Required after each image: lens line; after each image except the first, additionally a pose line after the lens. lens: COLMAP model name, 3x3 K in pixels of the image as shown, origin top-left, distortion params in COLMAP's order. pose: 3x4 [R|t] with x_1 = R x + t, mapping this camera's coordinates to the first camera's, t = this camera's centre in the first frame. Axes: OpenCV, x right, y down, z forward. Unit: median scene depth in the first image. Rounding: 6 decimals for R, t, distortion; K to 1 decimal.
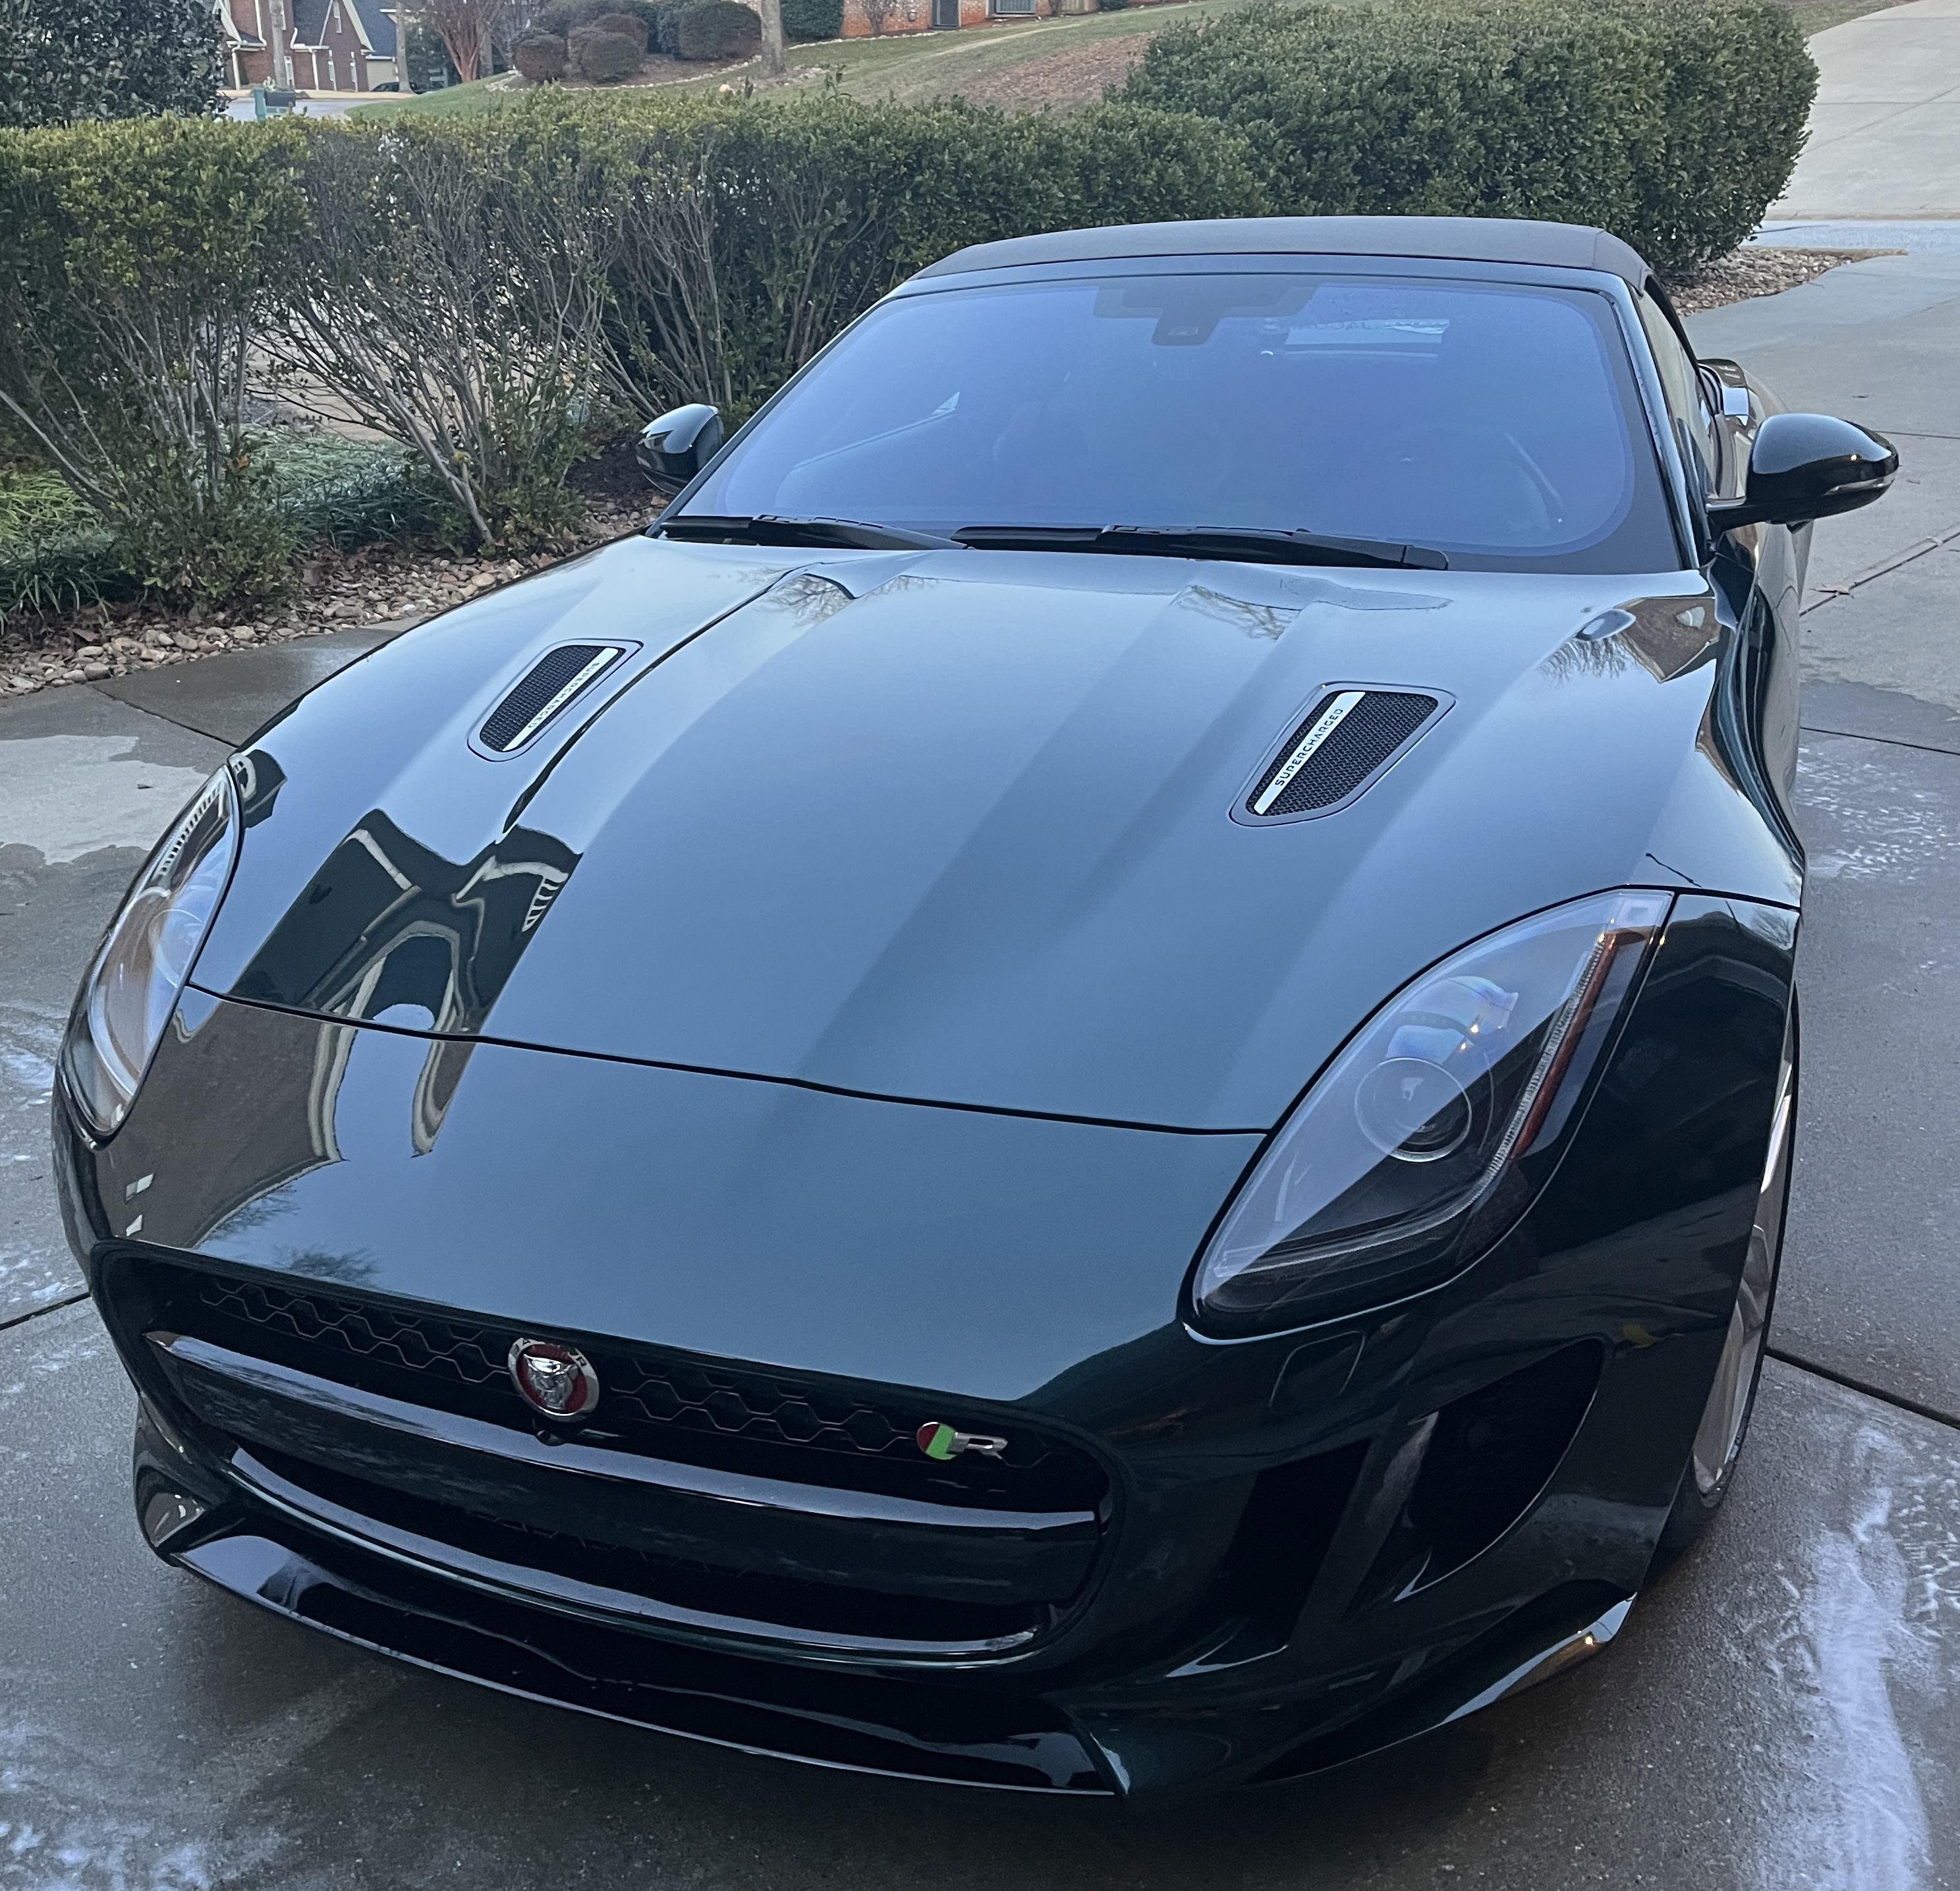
lens RADIAL K [[1959.3, 0, 980.6], [0, 1959.3, 937.5], [0, 0, 1]] dist [0.026257, 0.000000]
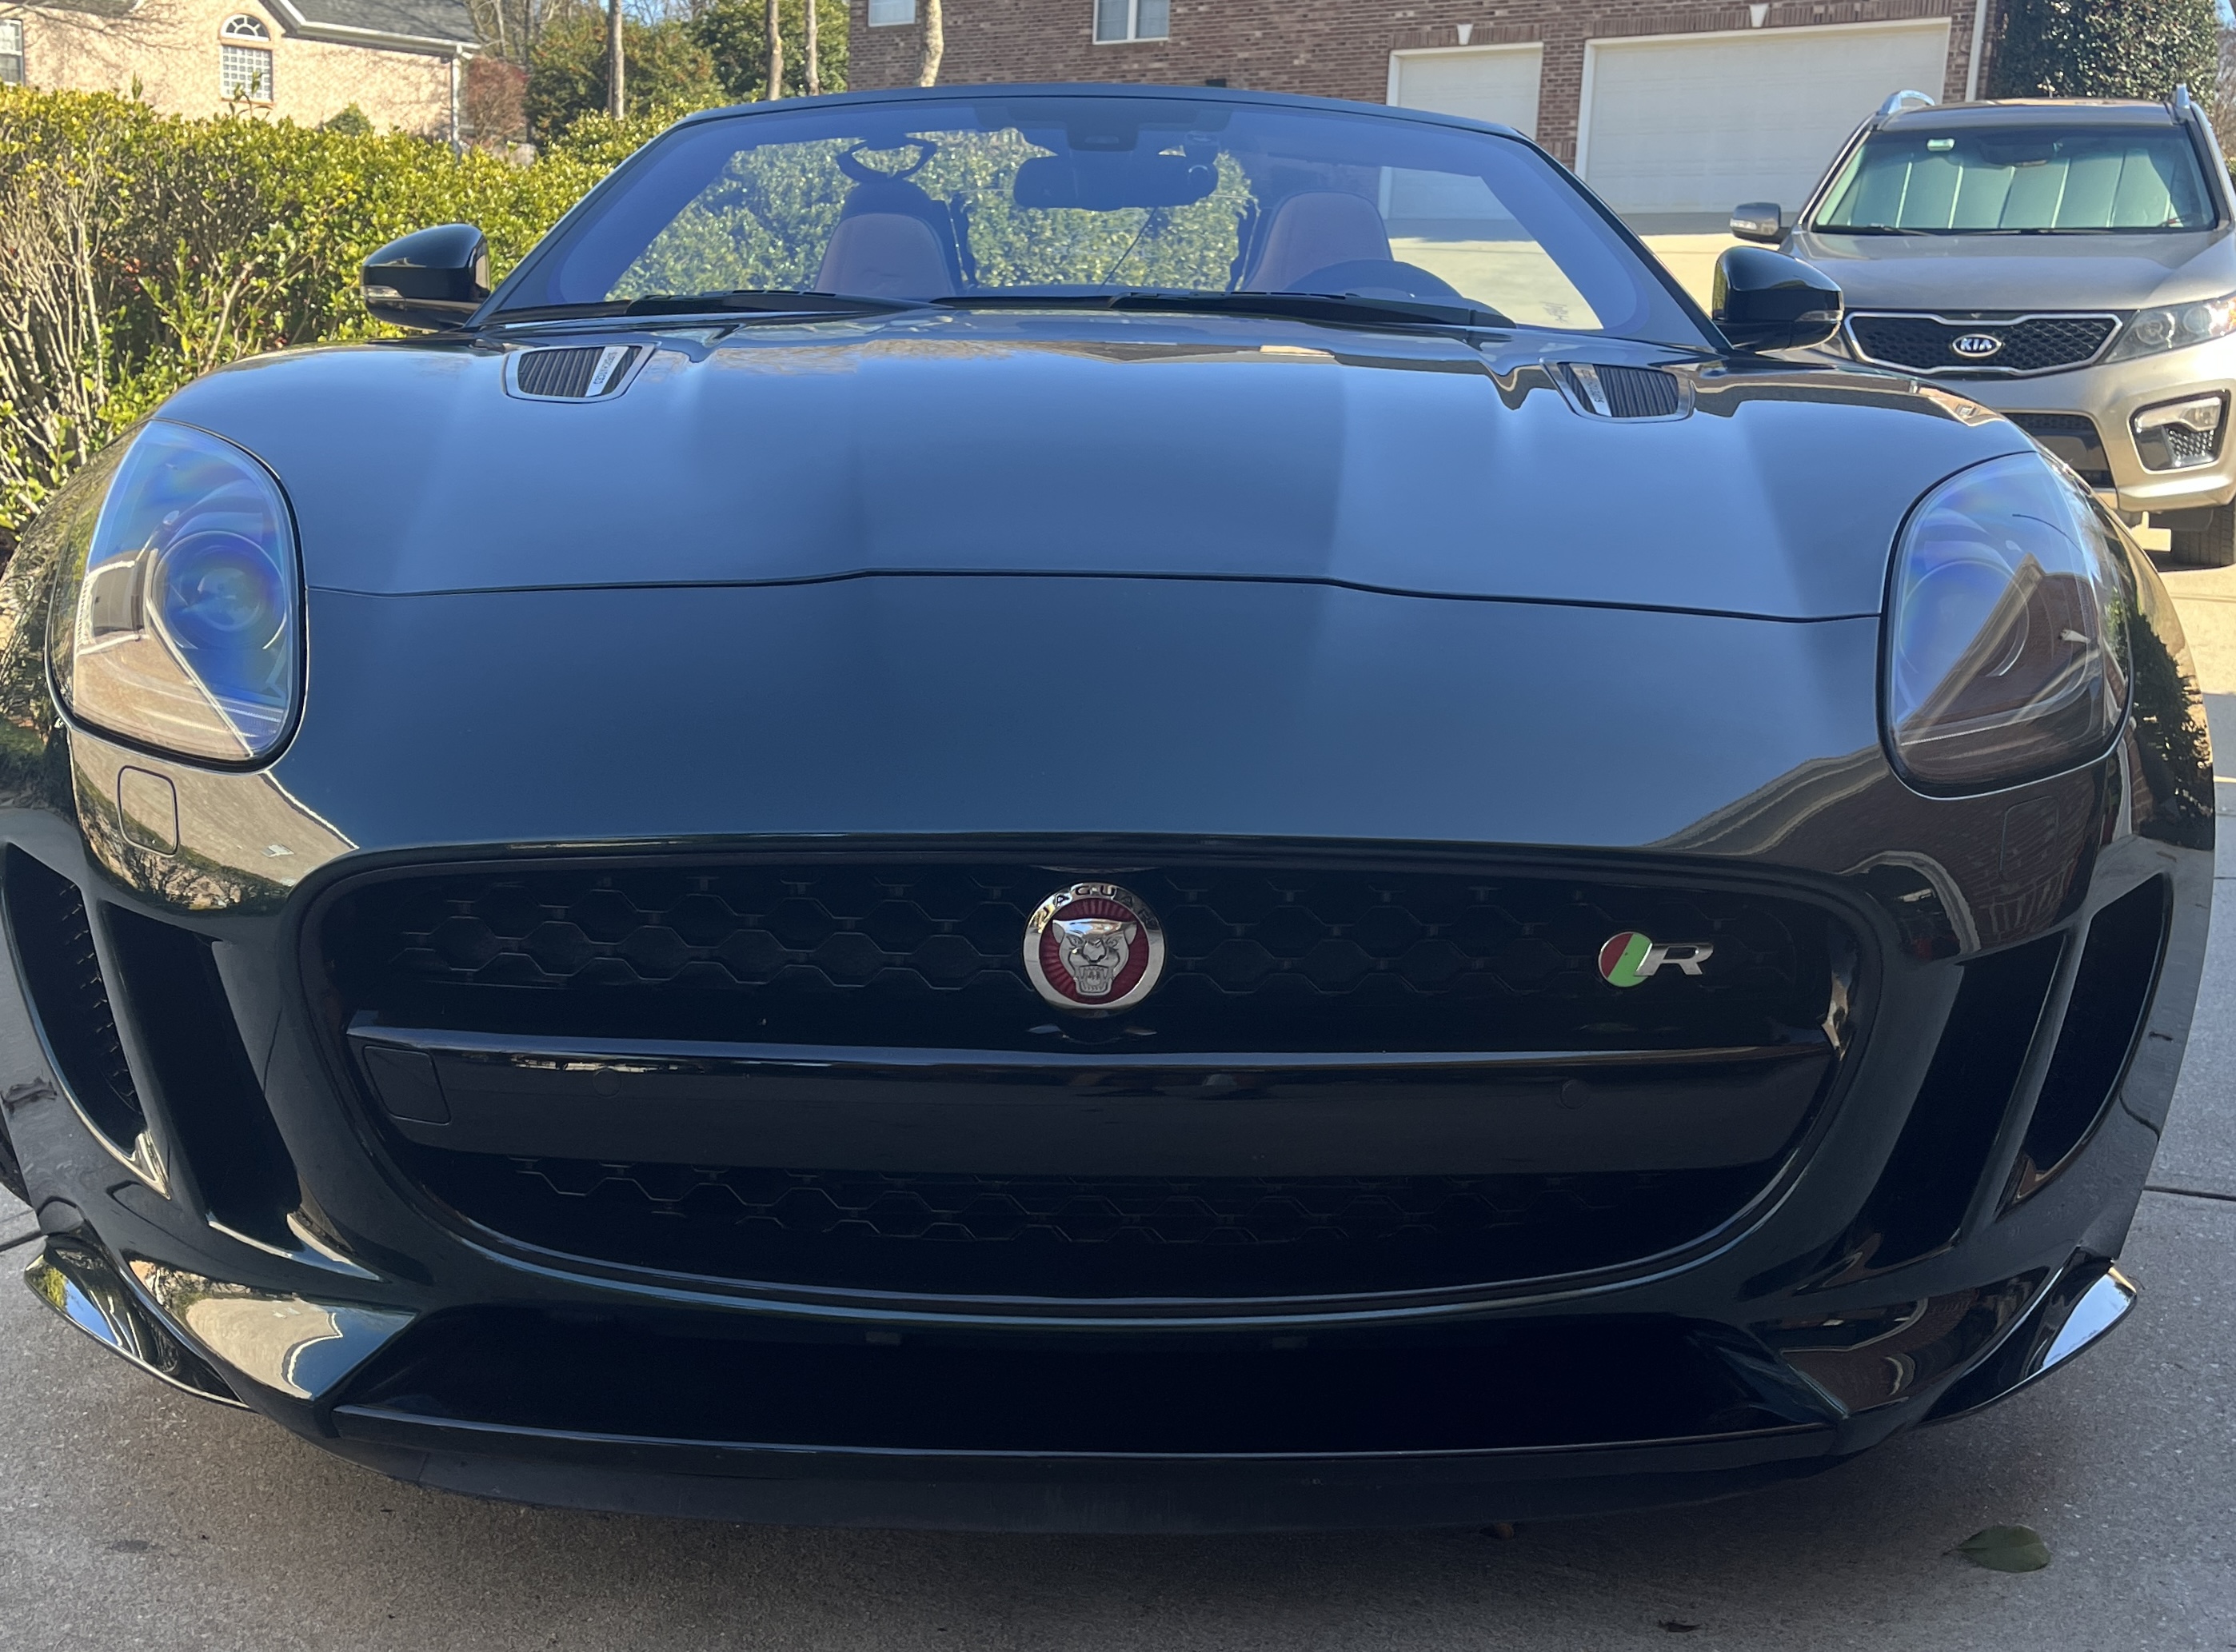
lens RADIAL K [[2390.0, 0, 1106.4], [0, 2390.0, 872.6], [0, 0, 1]] dist [0.019208, 0.000000]
pose [[0.931803, -0.028483, 0.361845, -0.093542], [0.093565, 0.982073, -0.163638, 0.059735], [-0.350697, 0.186334, 0.917764, 0.030651]]
